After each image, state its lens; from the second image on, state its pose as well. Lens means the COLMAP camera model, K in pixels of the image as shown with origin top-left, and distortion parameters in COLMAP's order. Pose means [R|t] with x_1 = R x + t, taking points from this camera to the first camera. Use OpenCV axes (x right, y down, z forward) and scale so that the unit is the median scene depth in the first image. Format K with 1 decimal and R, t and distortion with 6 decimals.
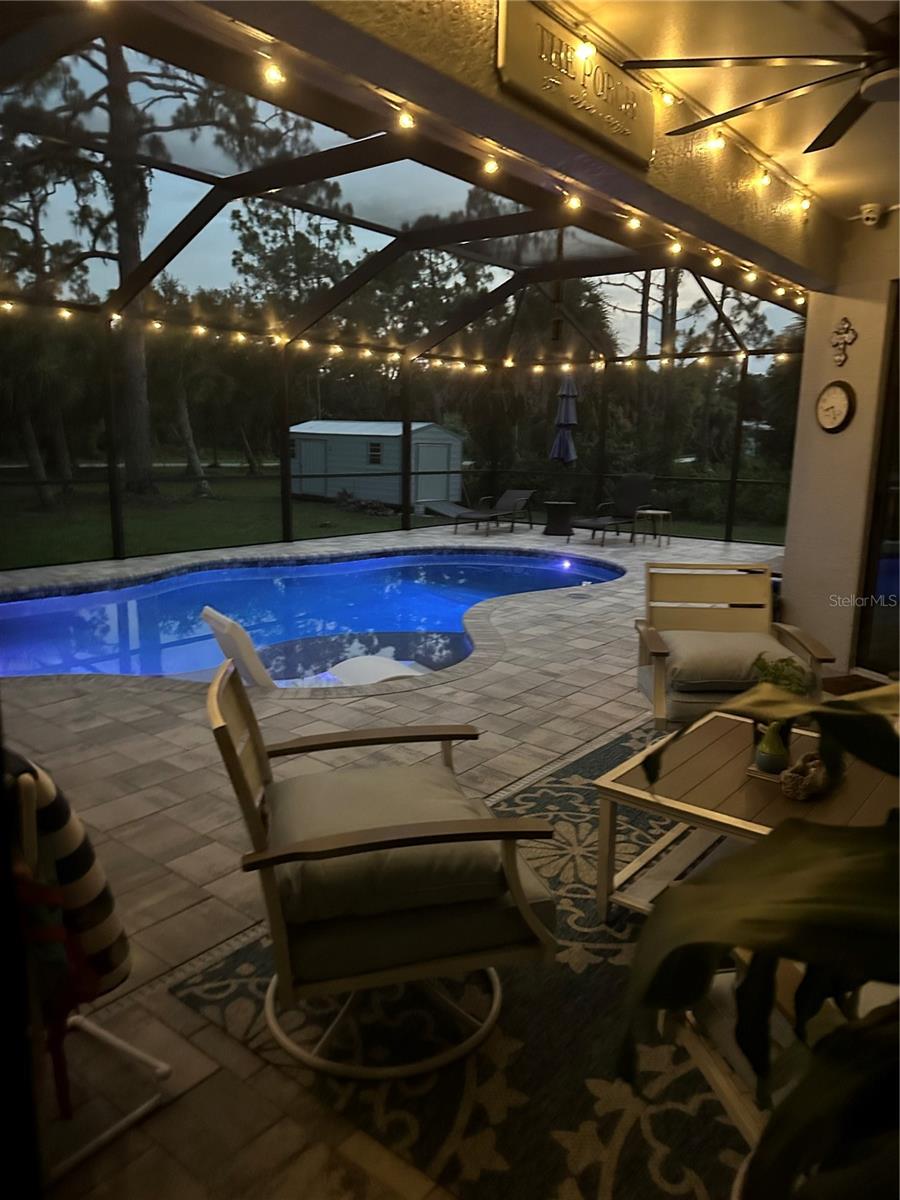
lens RADIAL K [[817.9, 0, 450.0], [0, 817.9, 600.0], [0, 0, 1]] dist [0.131777, -0.276509]
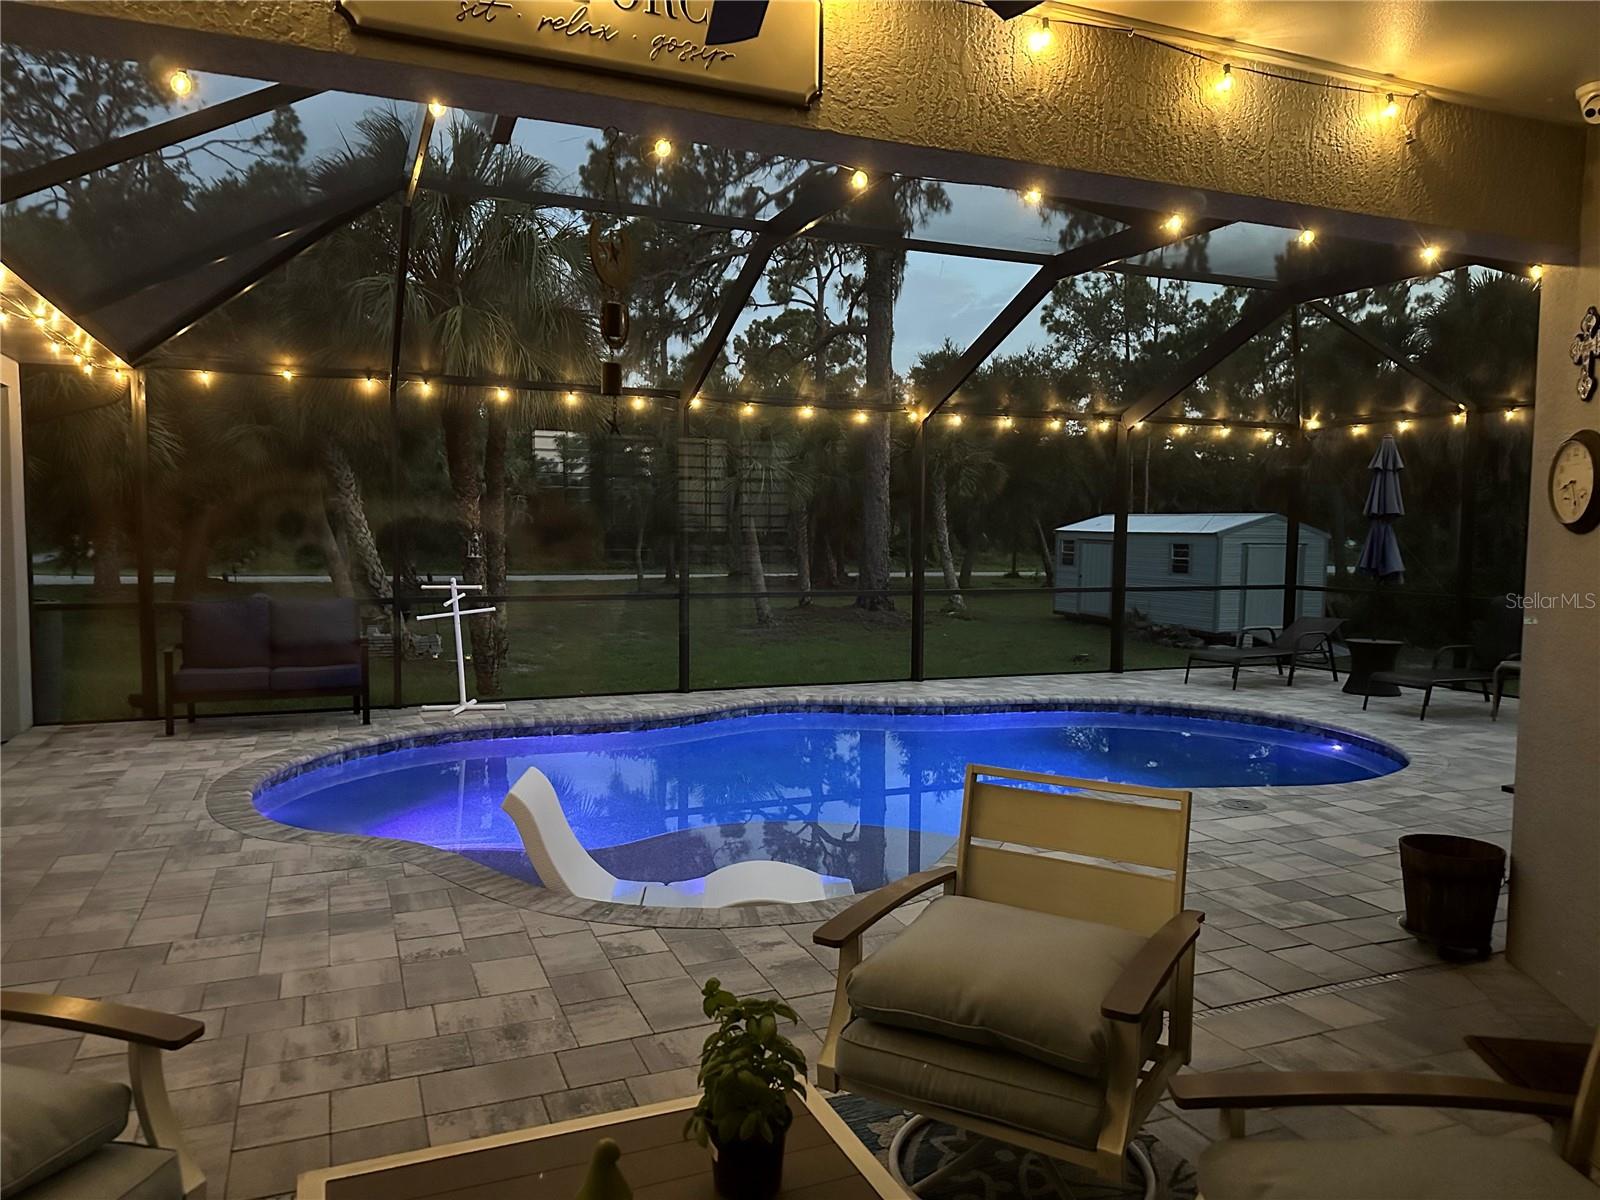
lens RADIAL K [[1090.6, 0, 800.0], [0, 1090.6, 600.0], [0, 0, 1]] dist [0.131777, -0.276509]
pose [[0.879094, 0.019873, -0.476234, 0.154257], [-0.085092, 0.989624, -0.115776, -0.018664], [0.468991, 0.142301, 0.871664, 0.089620]]
